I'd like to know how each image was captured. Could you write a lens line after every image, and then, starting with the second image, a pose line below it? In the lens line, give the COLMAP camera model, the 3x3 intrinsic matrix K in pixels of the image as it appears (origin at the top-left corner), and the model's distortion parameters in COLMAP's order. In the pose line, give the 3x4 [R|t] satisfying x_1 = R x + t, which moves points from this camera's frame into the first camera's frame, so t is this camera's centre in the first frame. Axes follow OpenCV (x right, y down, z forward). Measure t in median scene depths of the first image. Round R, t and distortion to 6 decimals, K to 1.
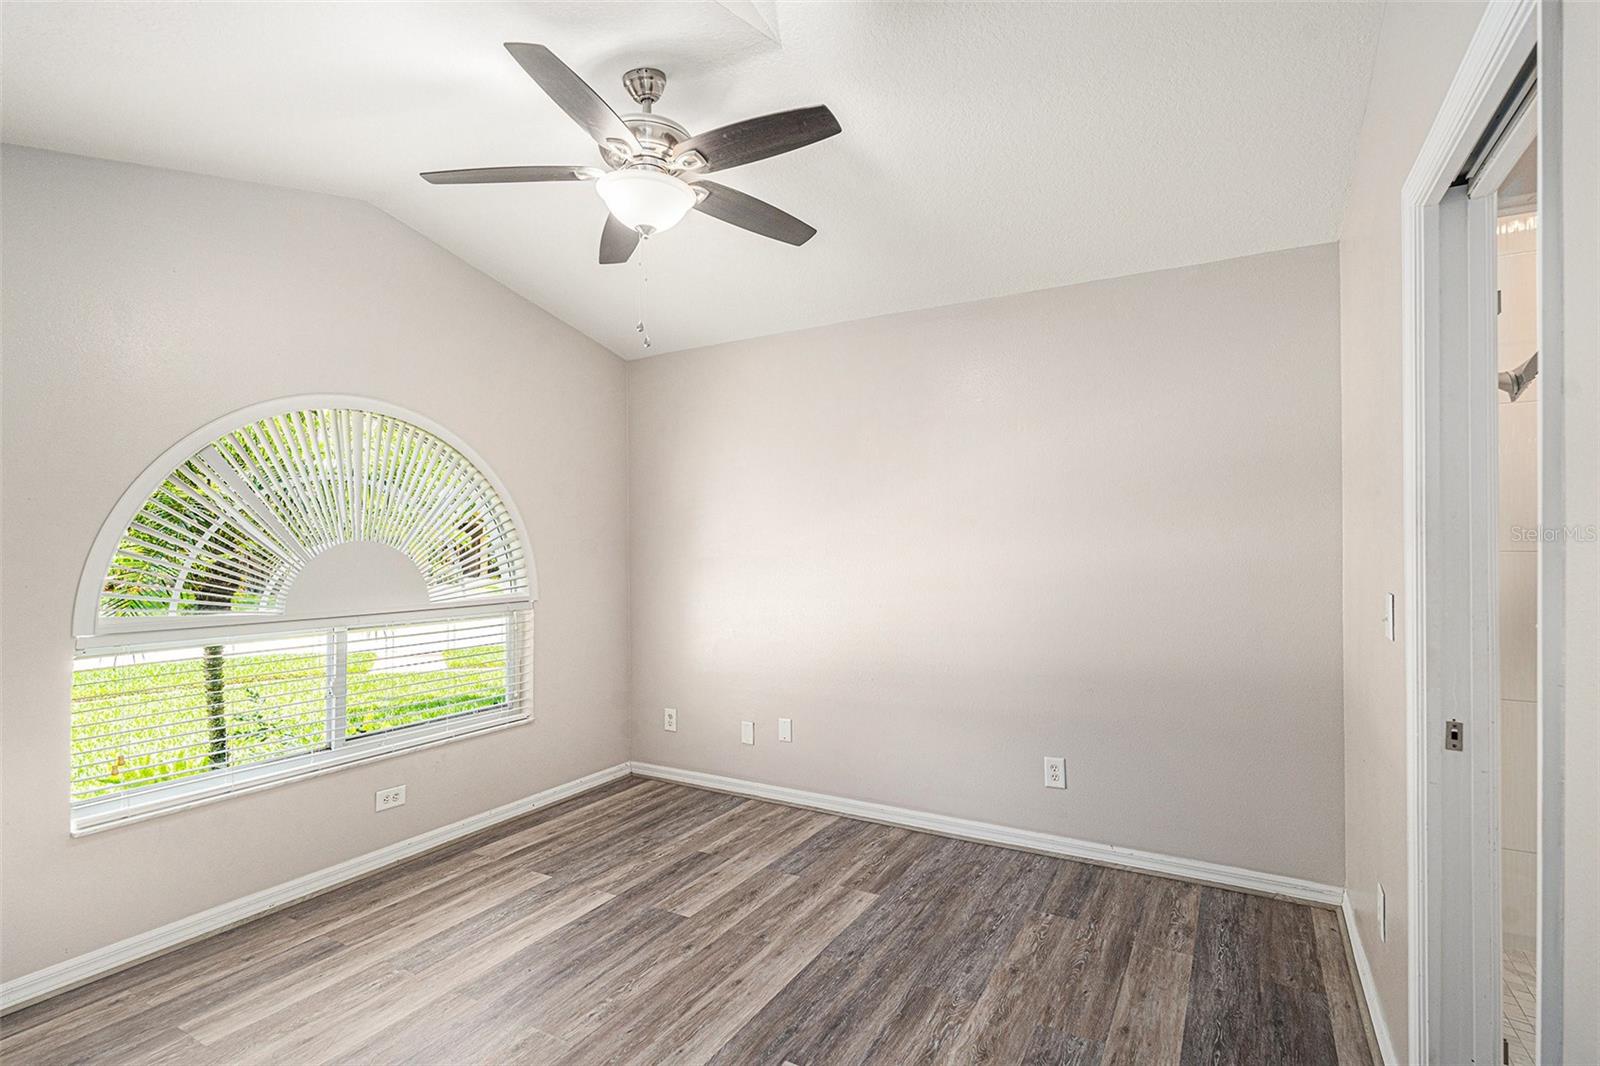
lens RADIAL K [[756.8, 0, 803.3], [0, 756.8, 533.1], [0, 0, 1]] dist [0.000581, -0.000370]
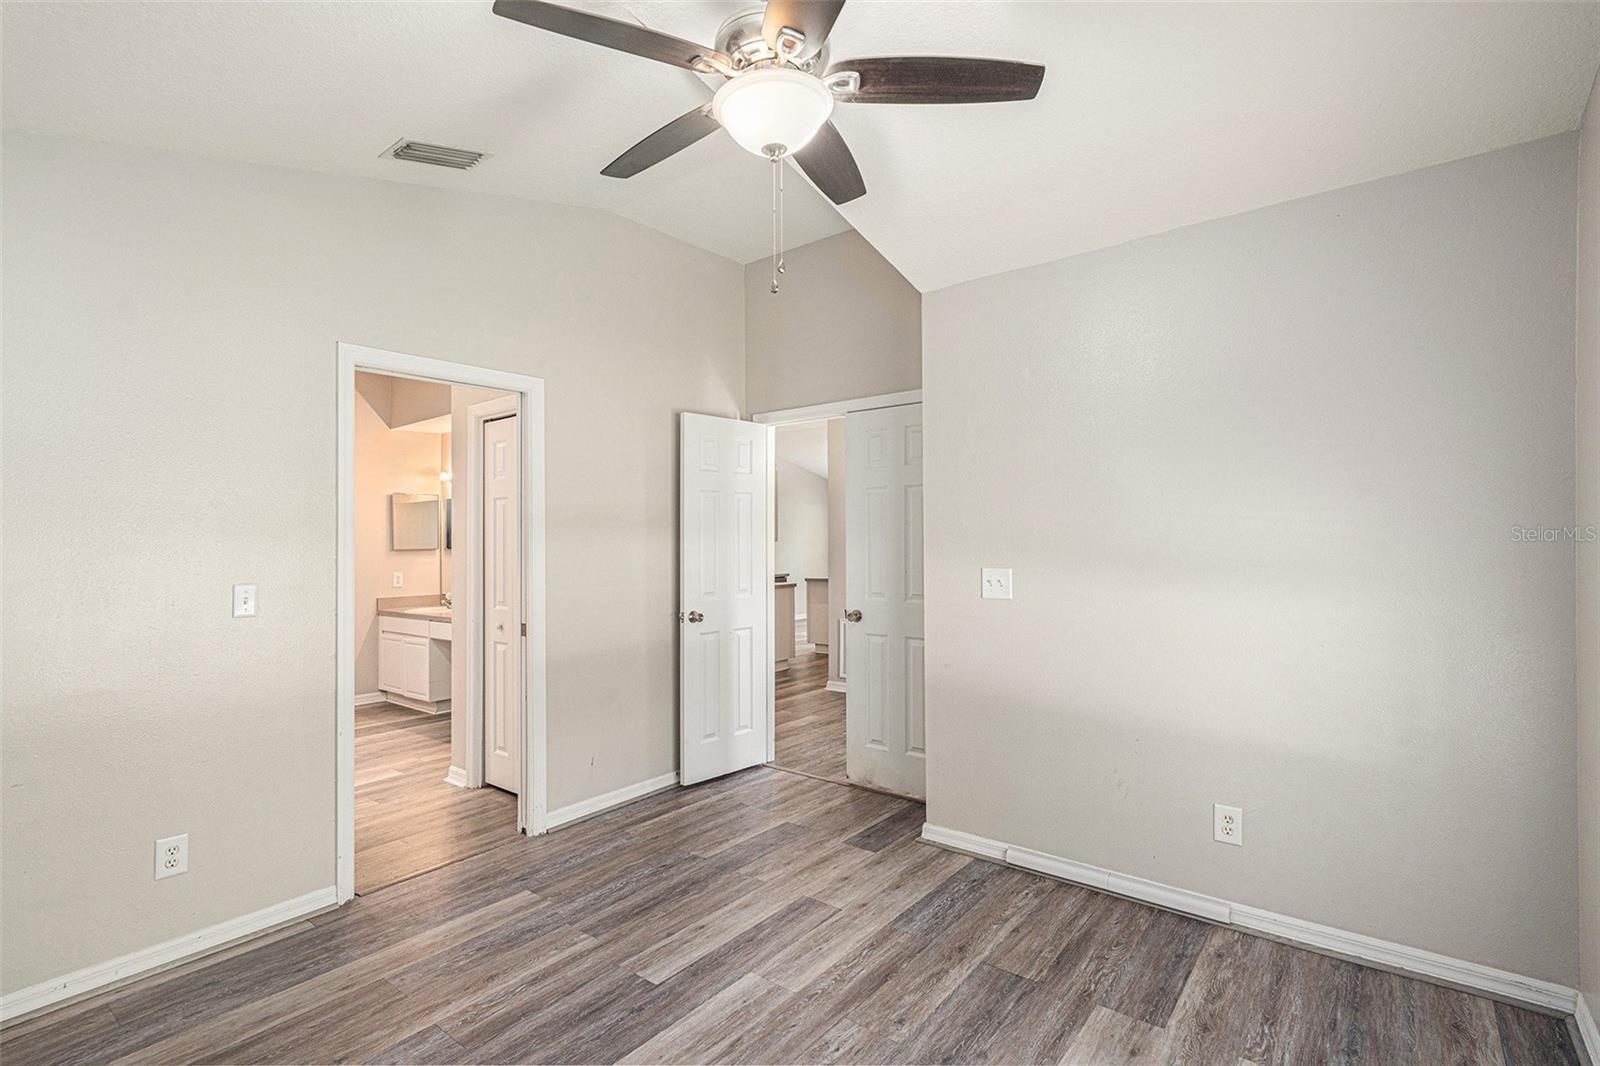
lens RADIAL K [[756.8, 0, 803.3], [0, 756.8, 533.1], [0, 0, 1]] dist [0.000581, -0.000370]
pose [[-0.989038, 0.026077, 0.145338, -0.386372], [0.022487, 0.999402, -0.026286, 0.041322], [-0.145937, -0.022729, -0.989033, 1.910164]]
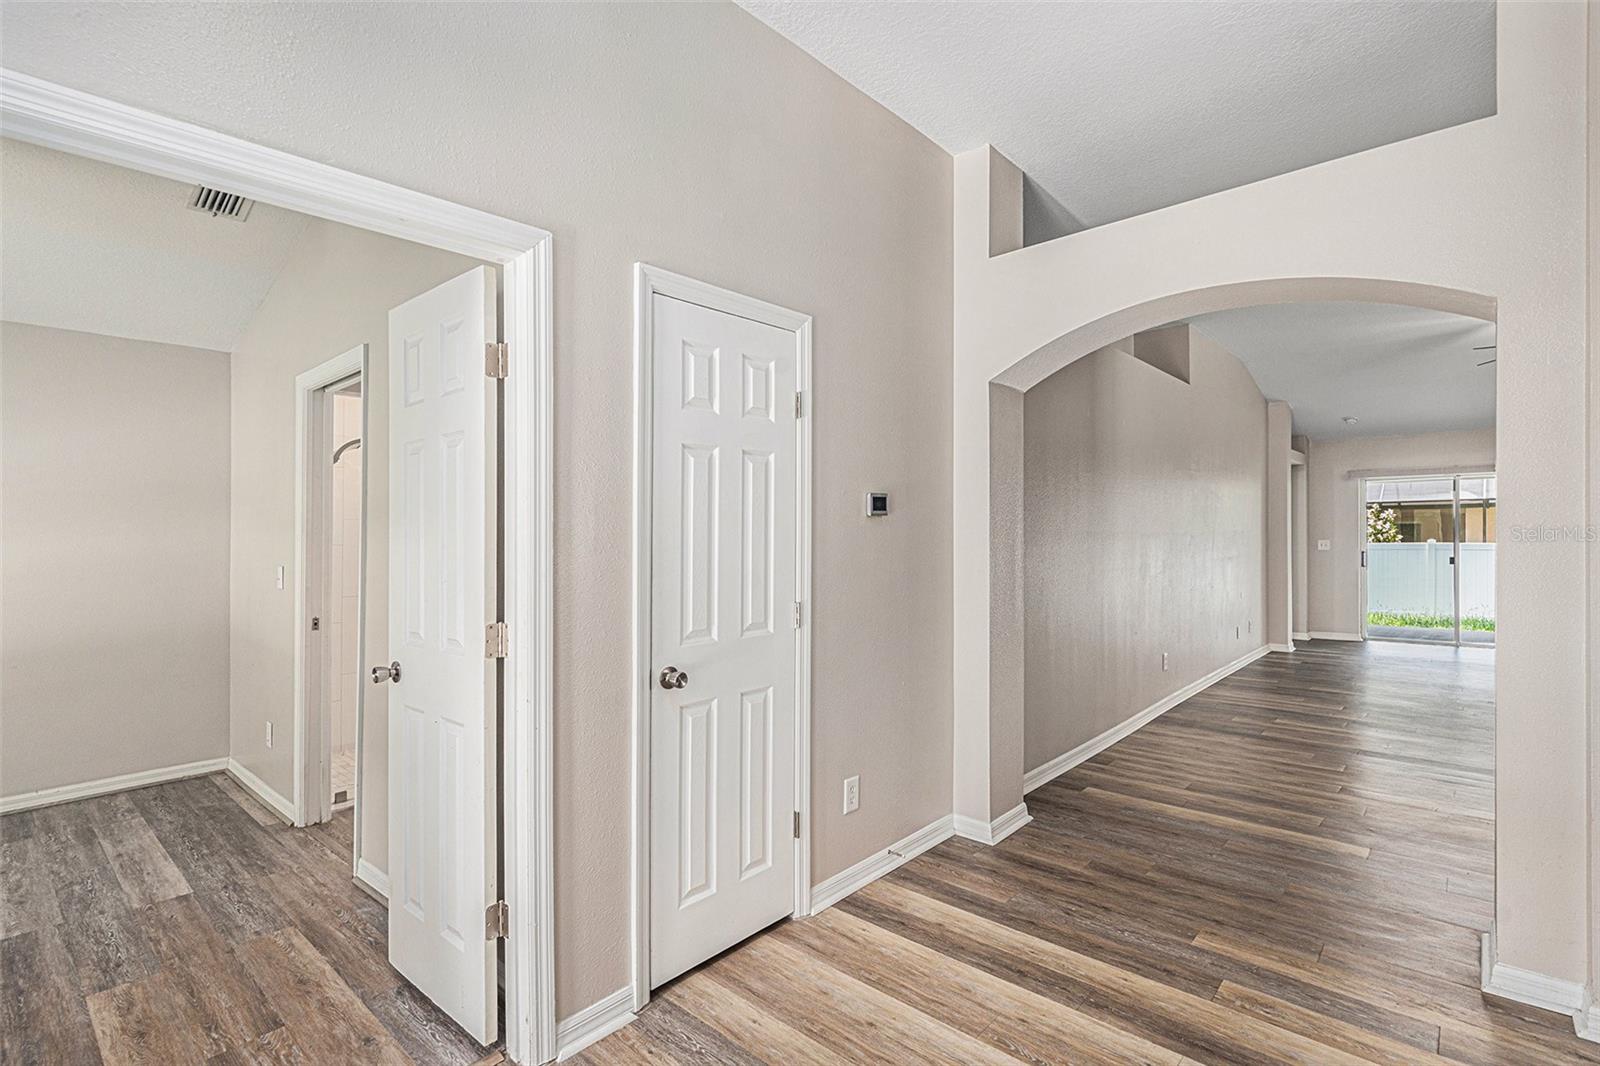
lens RADIAL K [[756.8, 0, 803.3], [0, 756.8, 533.1], [0, 0, 1]] dist [0.000581, -0.000370]
pose [[0.201218, 0.009884, 0.979497, -0.780903], [-0.006504, 0.999941, -0.008754, 0.001212], [-0.979525, -0.004610, 0.201271, -0.650364]]
